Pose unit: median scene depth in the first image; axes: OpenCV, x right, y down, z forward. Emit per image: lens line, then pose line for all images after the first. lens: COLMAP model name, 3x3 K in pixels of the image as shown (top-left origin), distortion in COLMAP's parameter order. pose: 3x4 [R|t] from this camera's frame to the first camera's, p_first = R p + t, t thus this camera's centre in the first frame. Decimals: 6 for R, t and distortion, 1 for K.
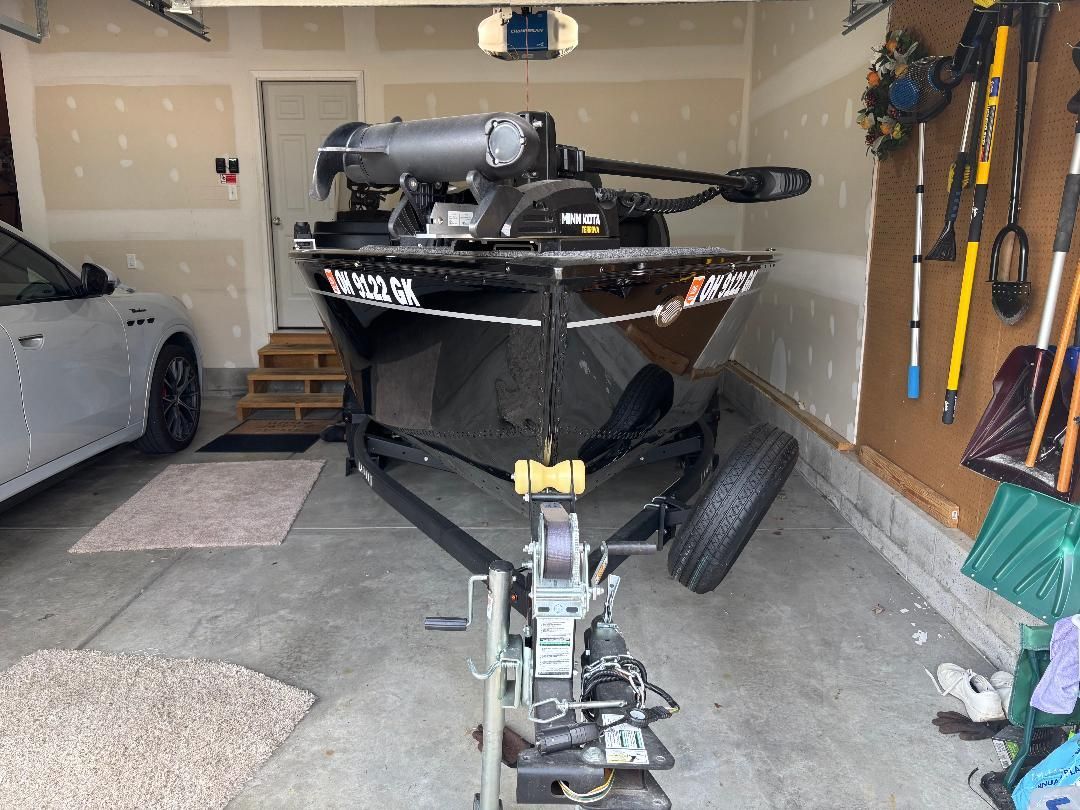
lens RADIAL K [[815.0, 0, 543.6], [0, 815.0, 408.5], [0, 0, 1]] dist [0.041855, -0.052817]
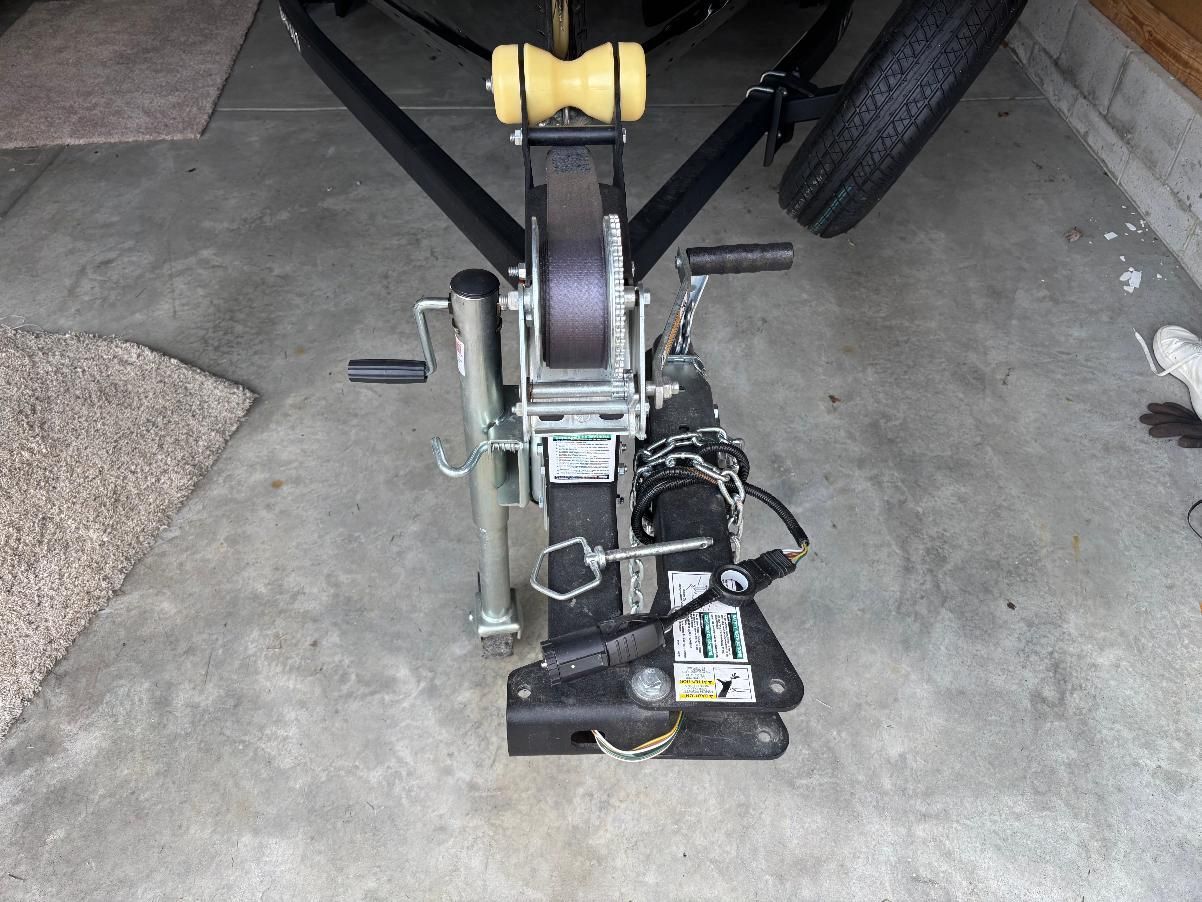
lens RADIAL K [[907.0, 0, 605.0], [0, 907.0, 454.9], [0, 0, 1]] dist [0.041855, -0.052817]
pose [[0.999930, -0.011626, -0.002223, 0.018172], [0.011064, 0.851279, 0.524596, -0.005289], [-0.004206, -0.524584, 0.851348, 0.304765]]
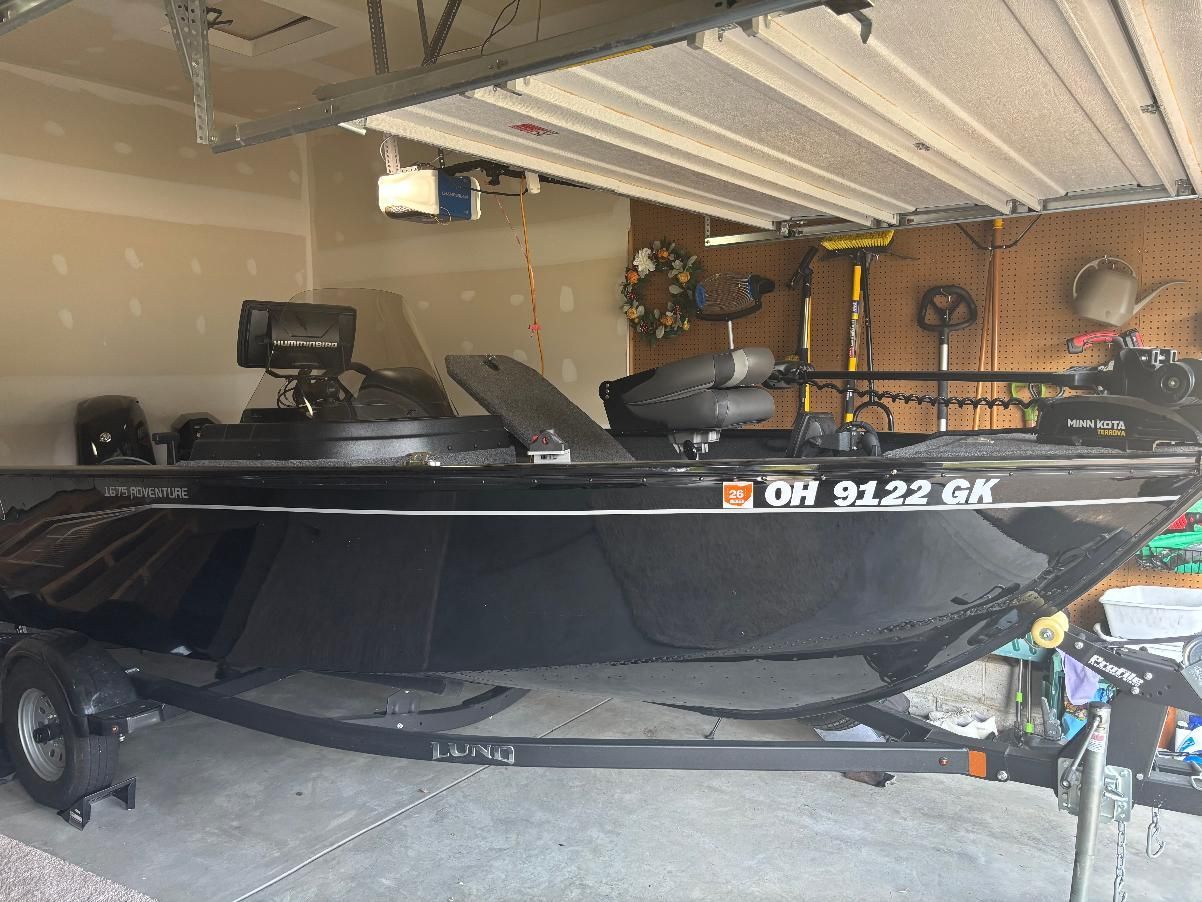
lens RADIAL K [[907.0, 0, 605.0], [0, 907.0, 454.9], [0, 0, 1]] dist [0.041855, -0.052817]
pose [[0.570967, -0.081364, 0.816931, -0.987164], [0.187797, 0.981637, -0.033487, -0.164974], [-0.799205, 0.172538, 0.575762, 0.469030]]
